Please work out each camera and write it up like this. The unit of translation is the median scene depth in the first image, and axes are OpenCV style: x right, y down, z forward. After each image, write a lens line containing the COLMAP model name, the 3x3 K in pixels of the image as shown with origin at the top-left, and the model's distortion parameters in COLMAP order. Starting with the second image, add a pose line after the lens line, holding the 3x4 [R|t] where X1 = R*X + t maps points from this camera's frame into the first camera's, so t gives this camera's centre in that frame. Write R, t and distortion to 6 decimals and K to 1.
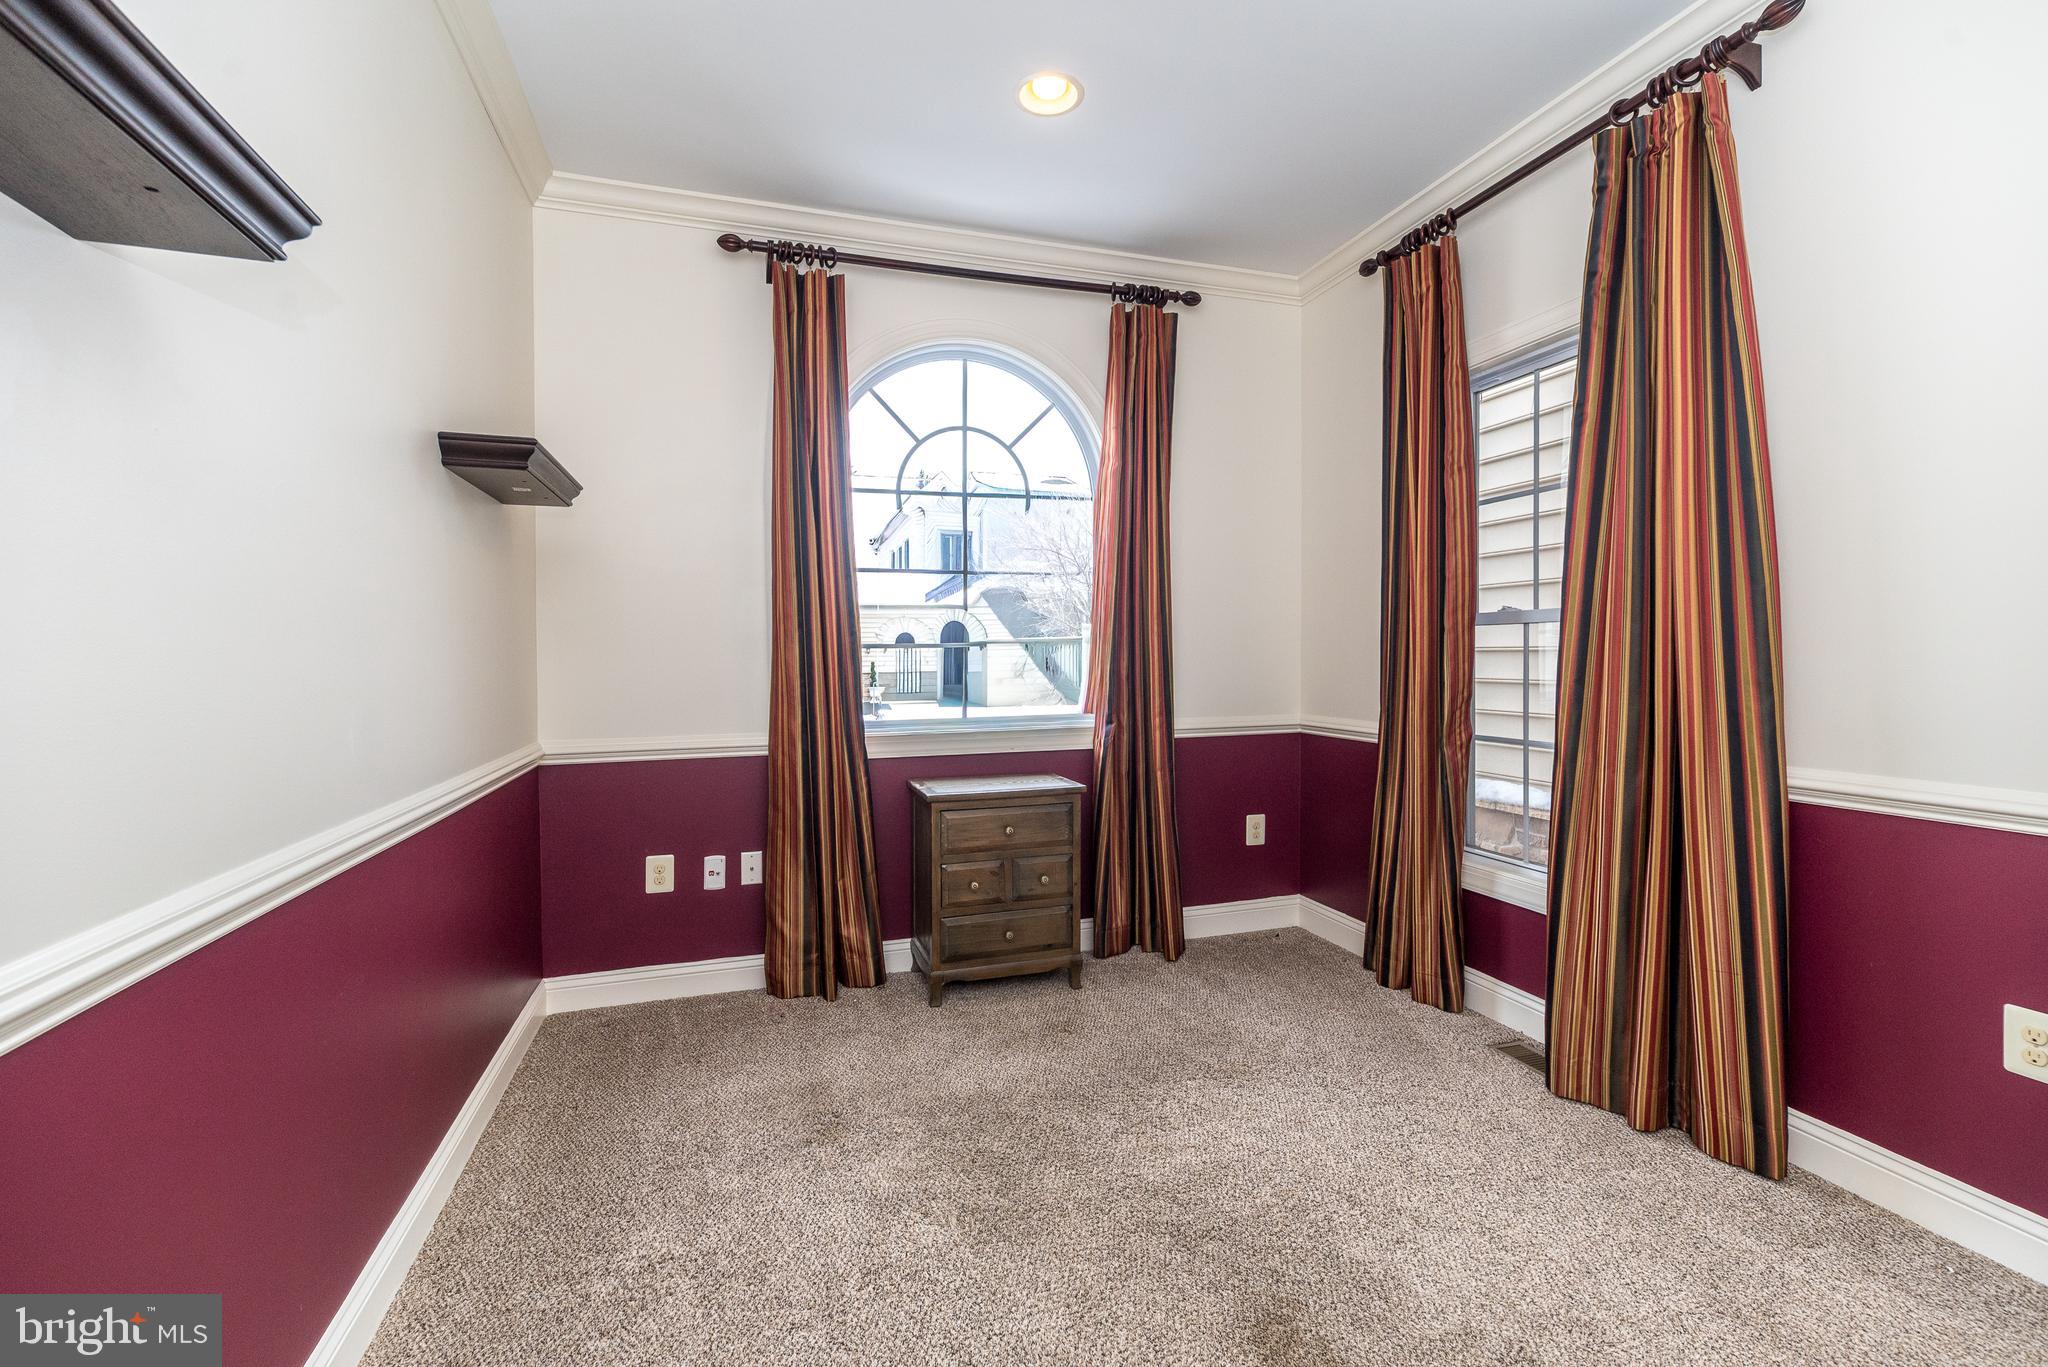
lens RADIAL K [[896.6, 0, 1028.5], [0, 896.6, 683.1], [0, 0, 1]] dist [0.007652, 0.000650]
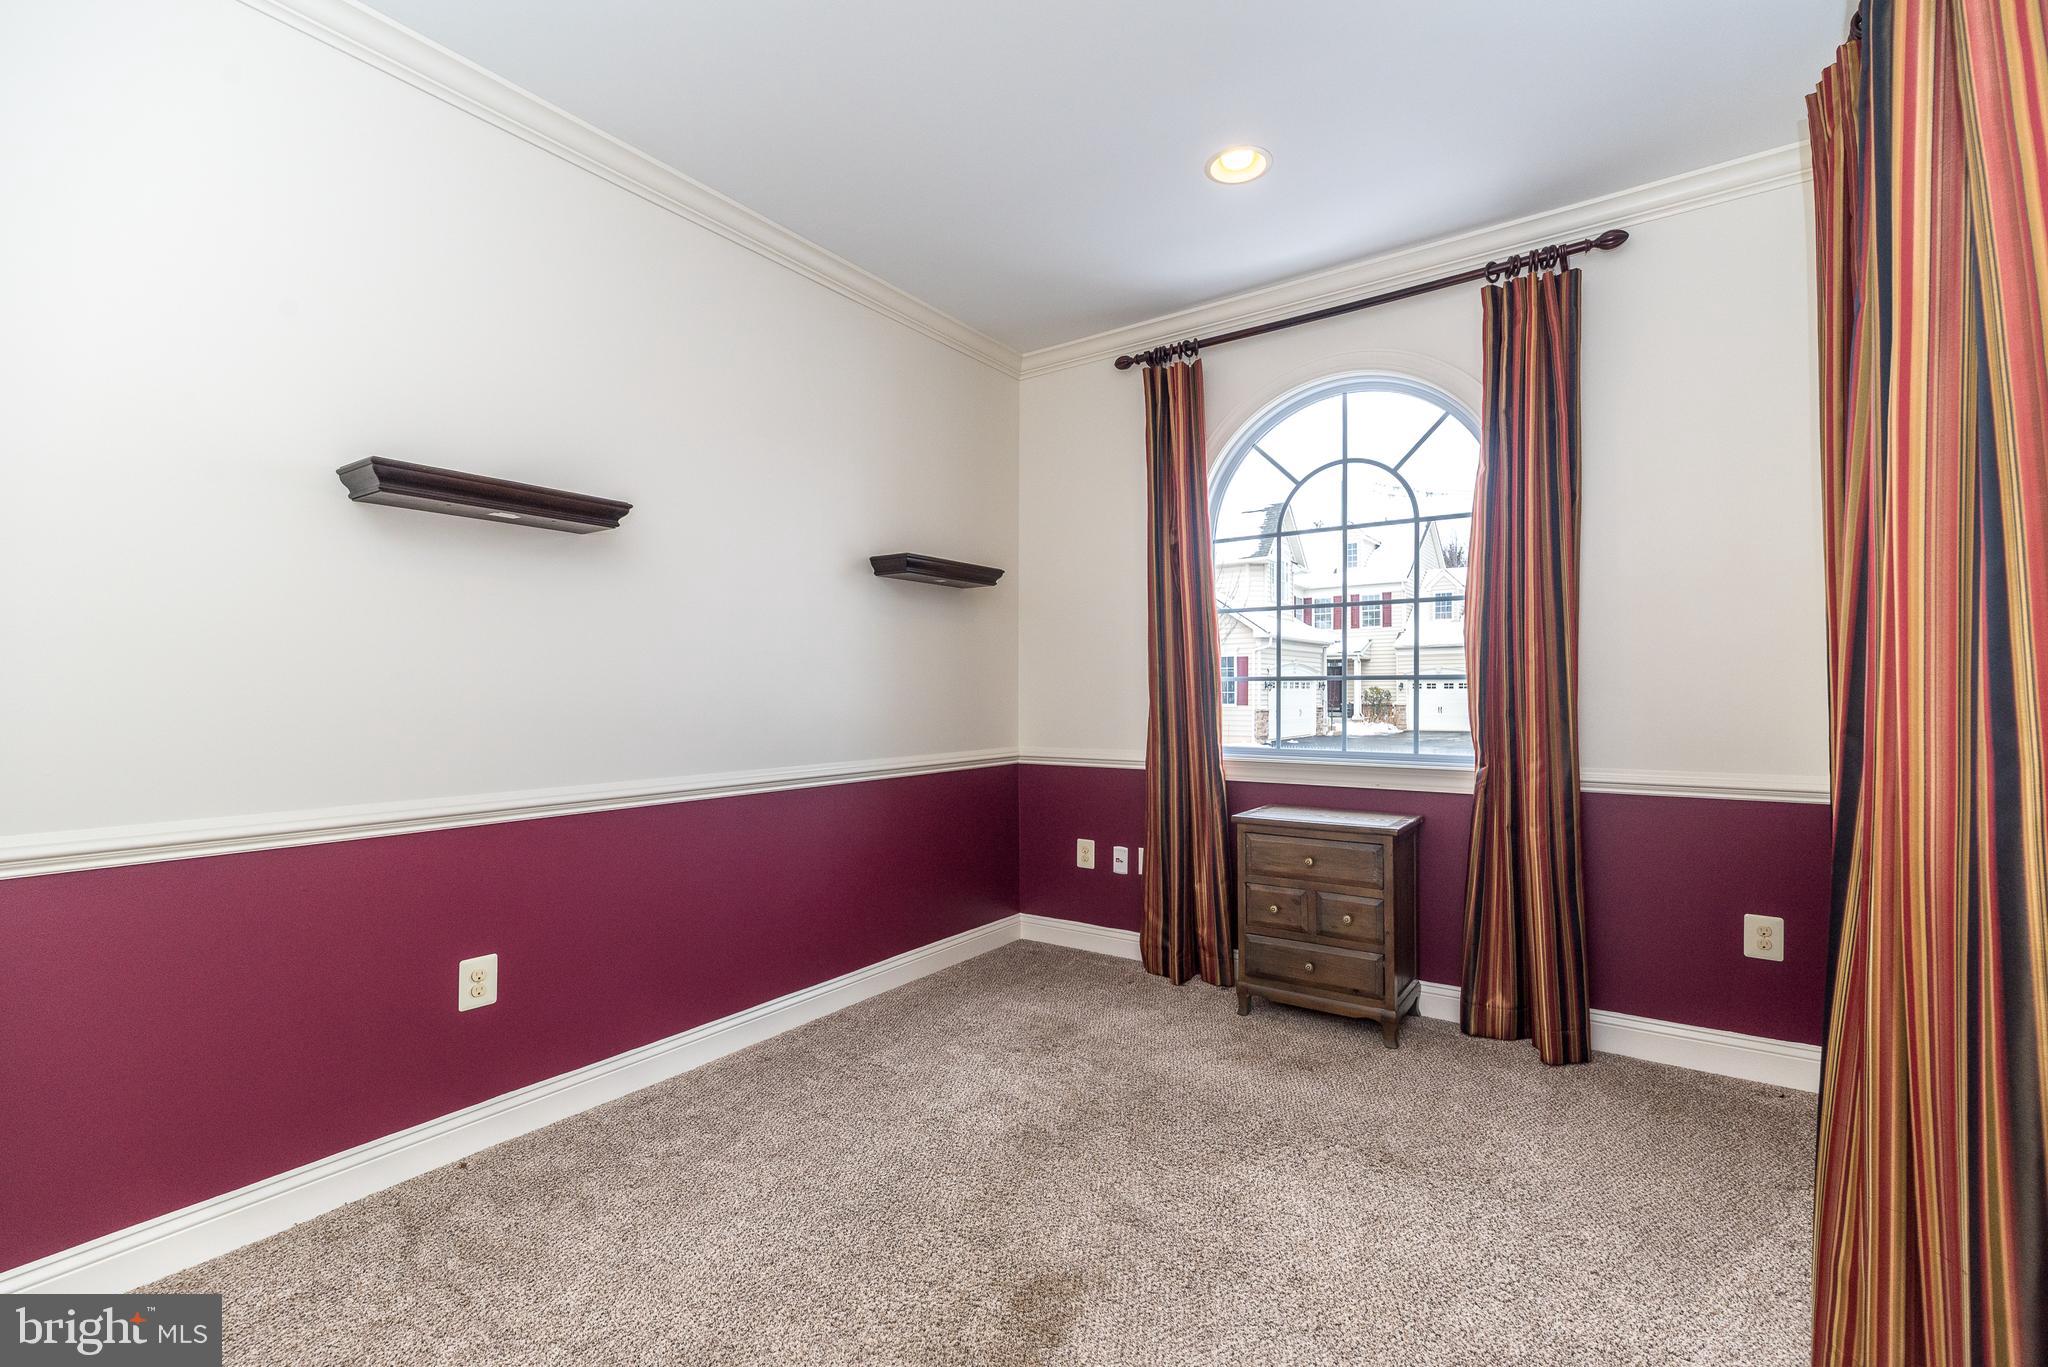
lens RADIAL K [[896.6, 0, 1023.2], [0, 896.6, 693.0], [0, 0, 1]] dist [0.007652, 0.000650]
pose [[0.599201, 0.005447, -0.800580, 0.580696], [-0.028207, 0.999500, -0.014312, -0.000754], [0.800102, 0.031158, 0.599055, 0.134912]]
